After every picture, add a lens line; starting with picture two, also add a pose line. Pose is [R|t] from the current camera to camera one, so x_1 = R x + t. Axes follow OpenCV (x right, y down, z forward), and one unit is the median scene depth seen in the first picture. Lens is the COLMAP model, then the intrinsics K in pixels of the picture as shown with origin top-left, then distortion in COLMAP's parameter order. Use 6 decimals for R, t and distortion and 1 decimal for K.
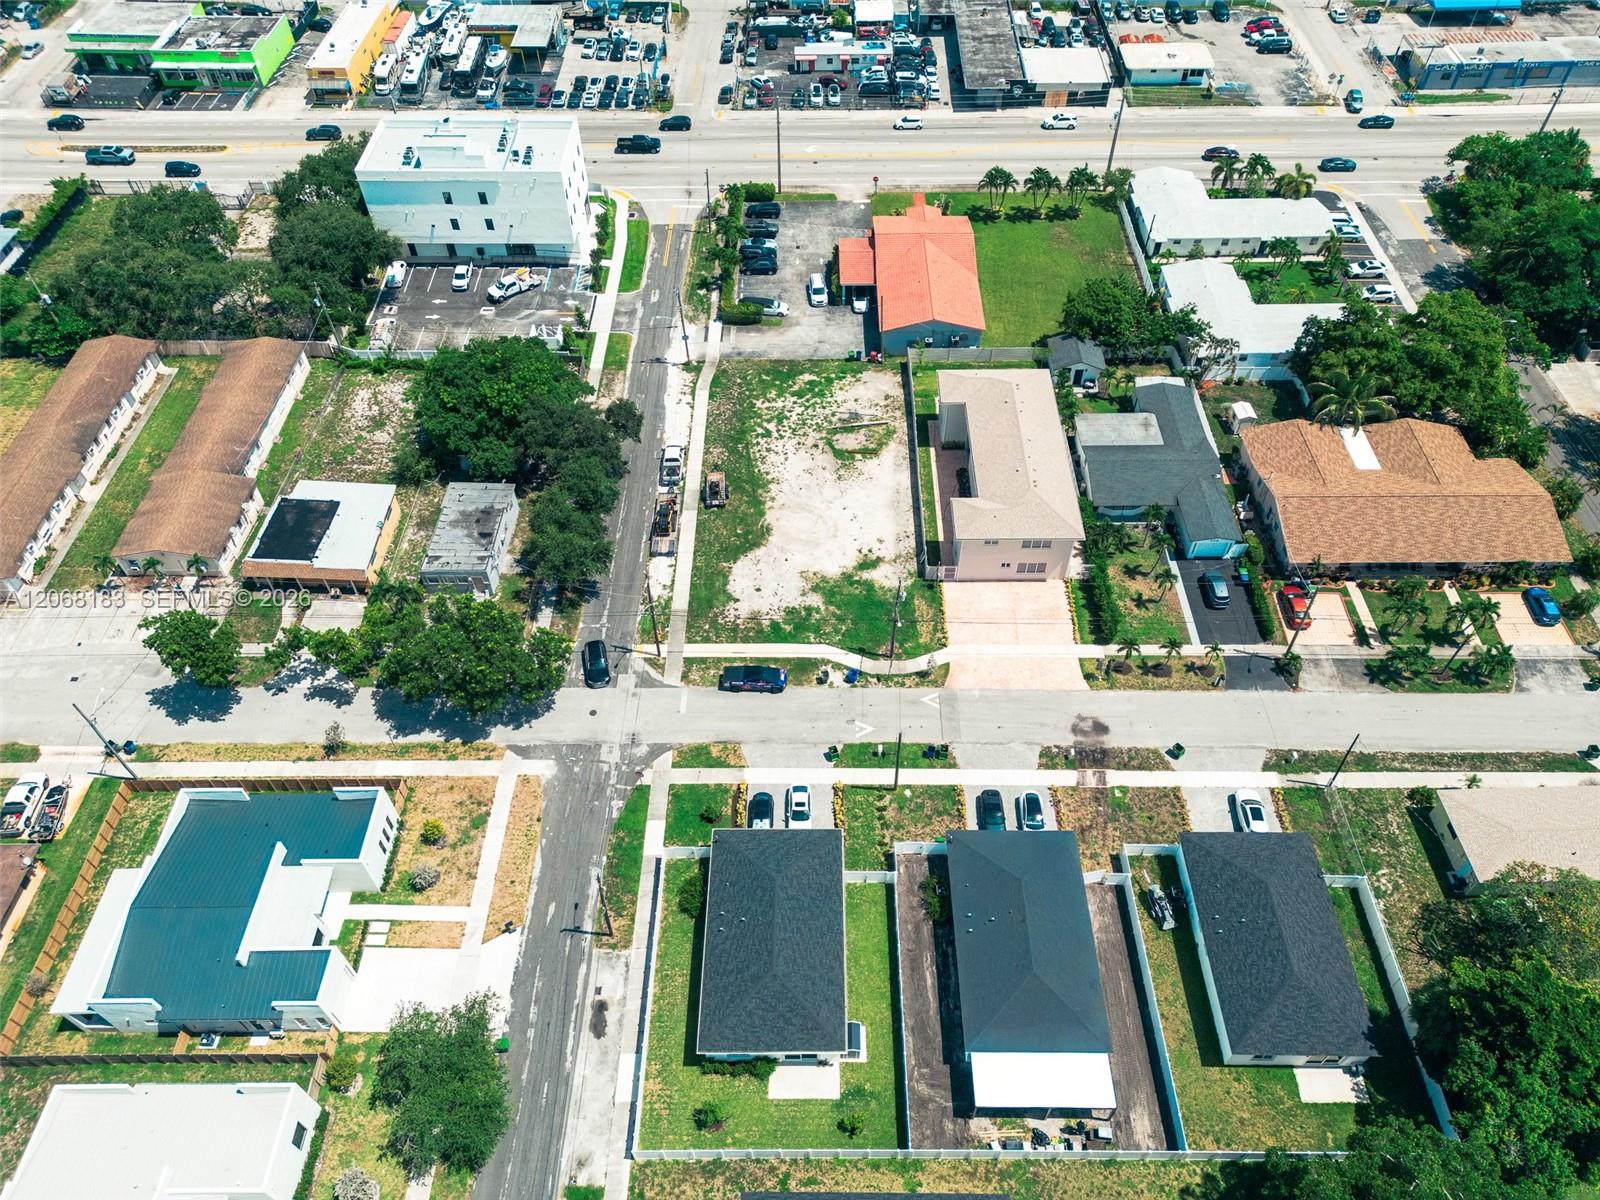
lens RADIAL K [[1123.2, 0, 796.9], [0, 1123.2, 601.9], [0, 0, 1]] dist [0.061430, -0.056966]
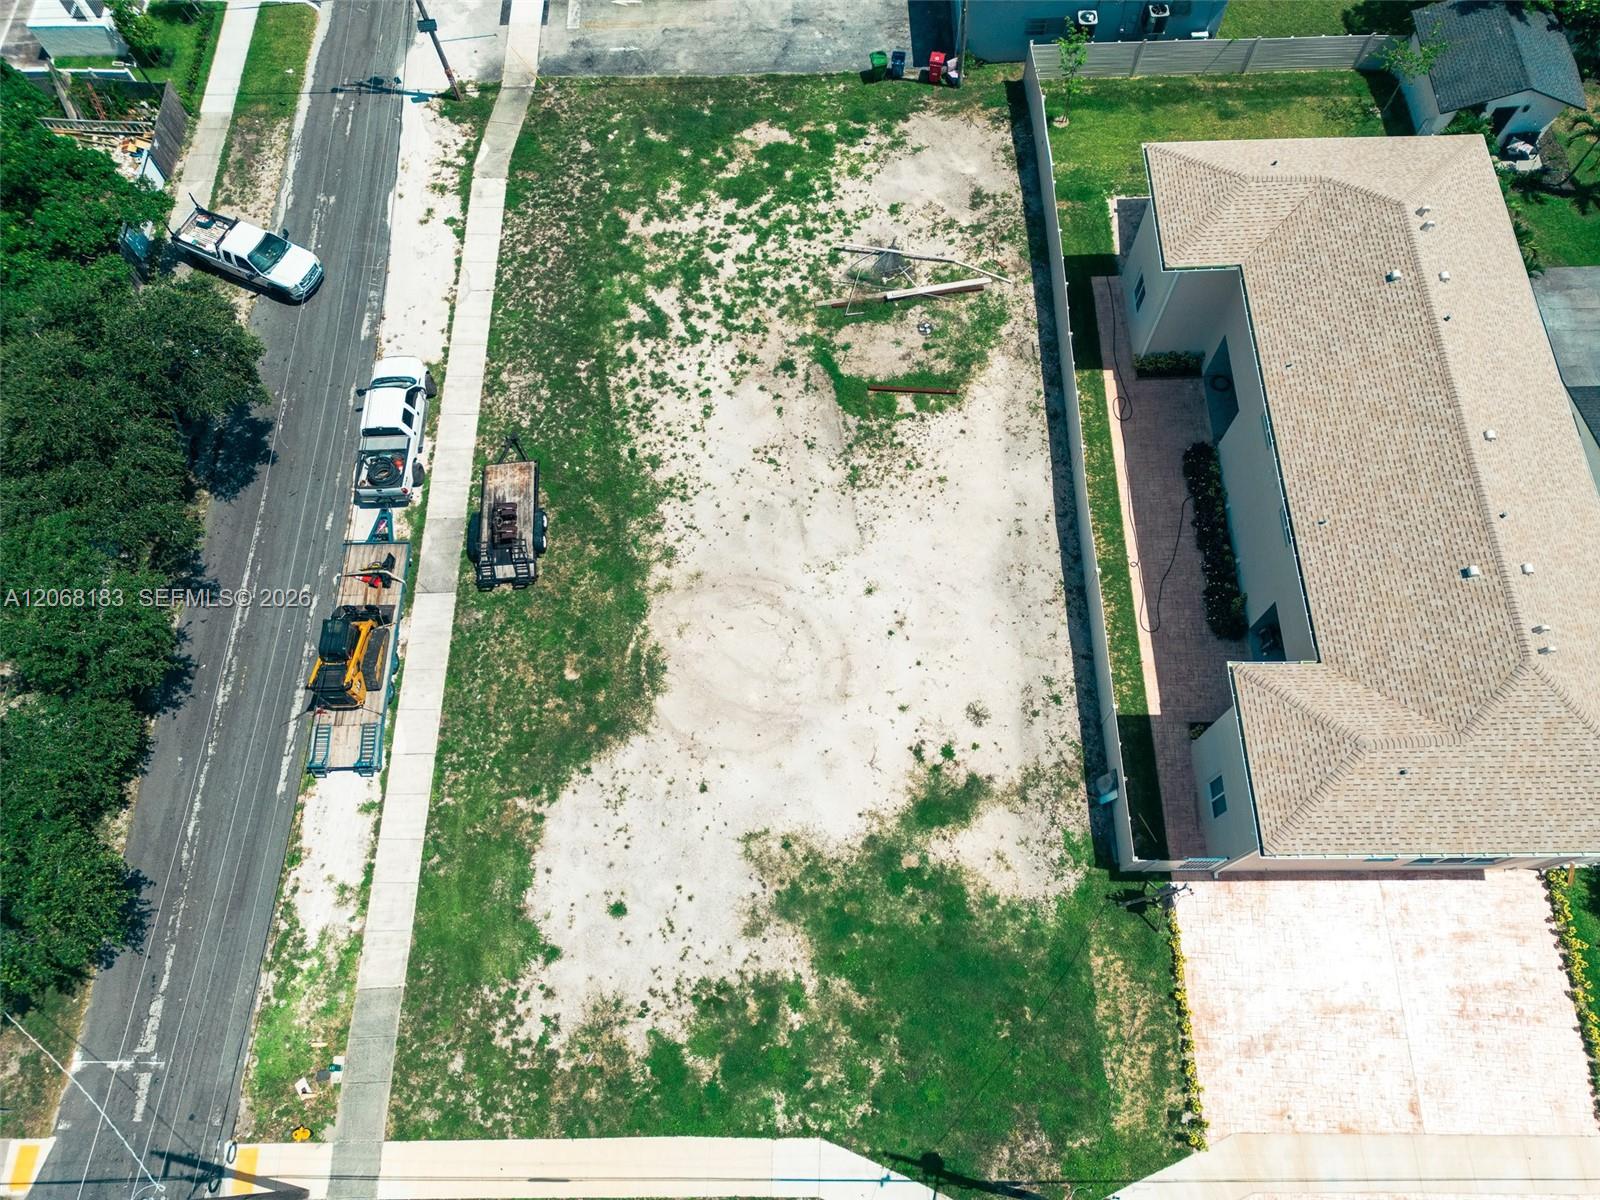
lens RADIAL K [[1123.2, 0, 809.2], [0, 1123.2, 605.7], [0, 0, 1]] dist [0.061430, -0.056966]
pose [[0.999725, -0.023056, 0.004266, 0.020761], [0.020632, 0.951449, 0.307113, -0.179125], [-0.011140, -0.306940, 0.951664, 0.634550]]
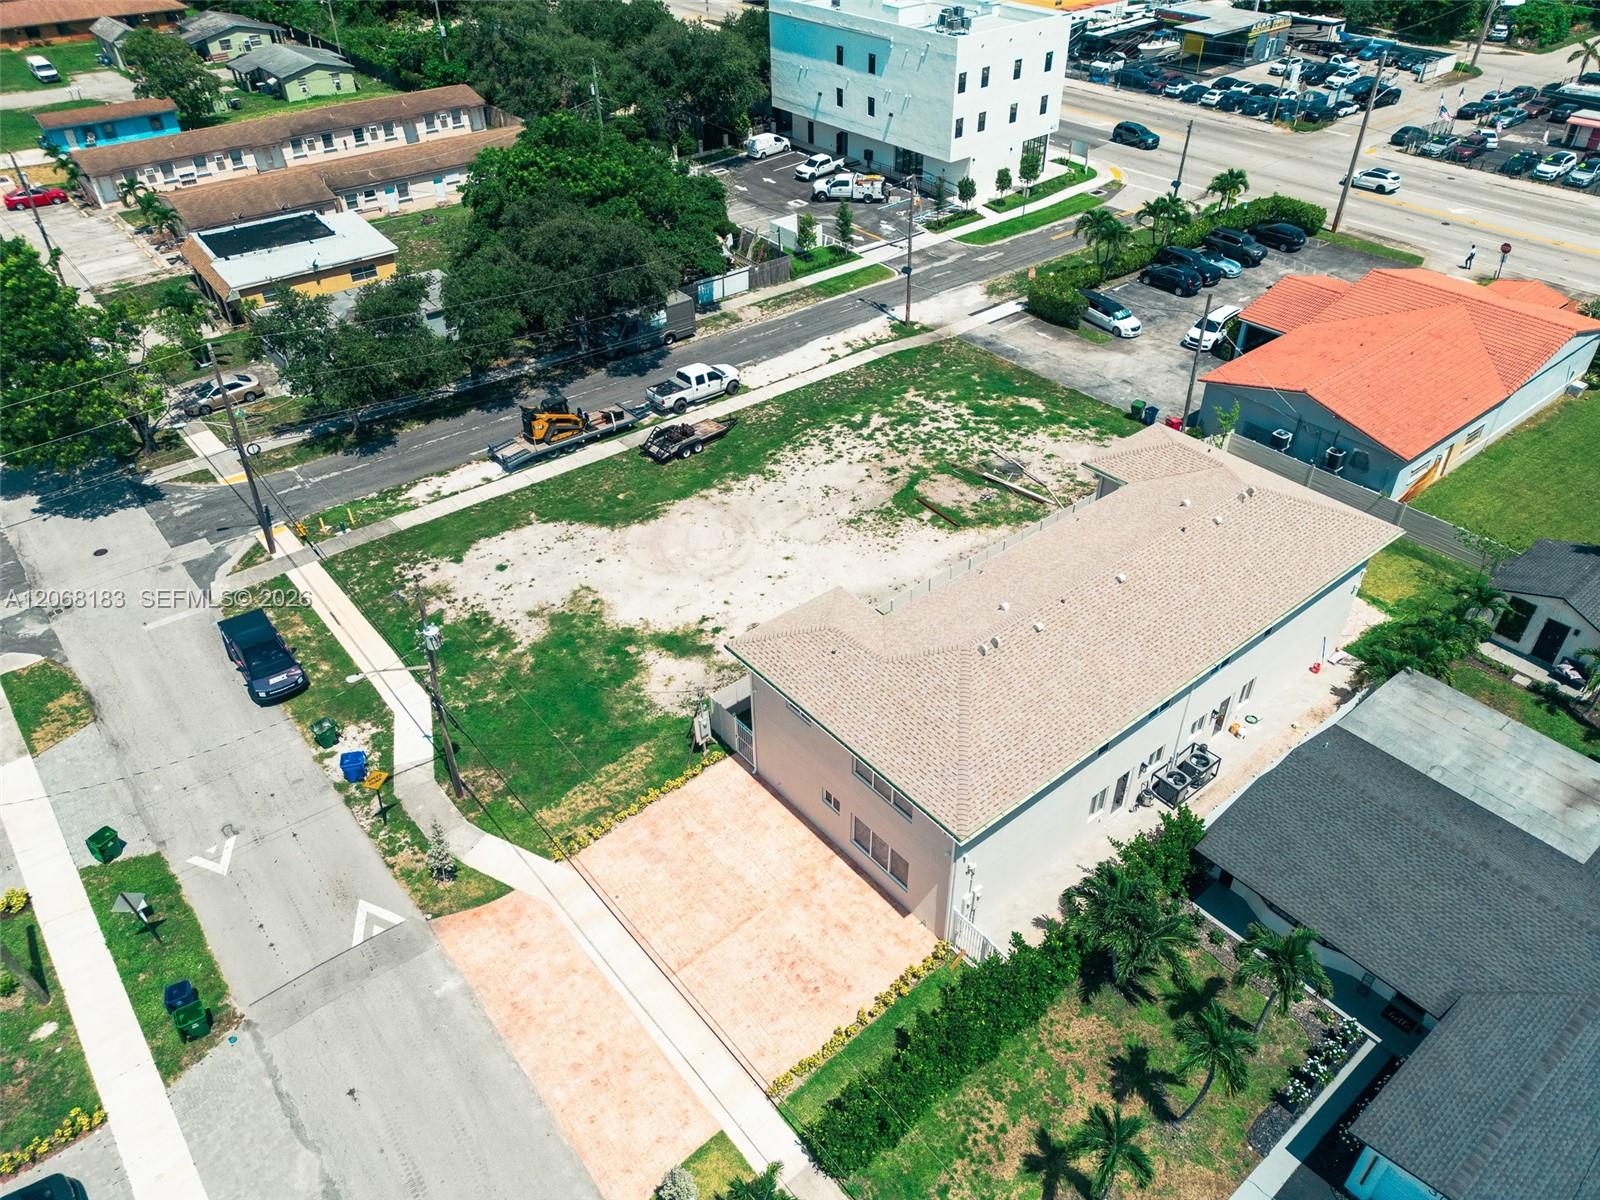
lens RADIAL K [[1123.2, 0, 805.8], [0, 1123.2, 596.9], [0, 0, 1]] dist [0.061430, -0.056966]
pose [[0.648526, 0.467884, -0.600416, 0.328390], [-0.574869, 0.818078, 0.016569, -0.078397], [0.498939, 0.334415, 0.799516, 0.598583]]
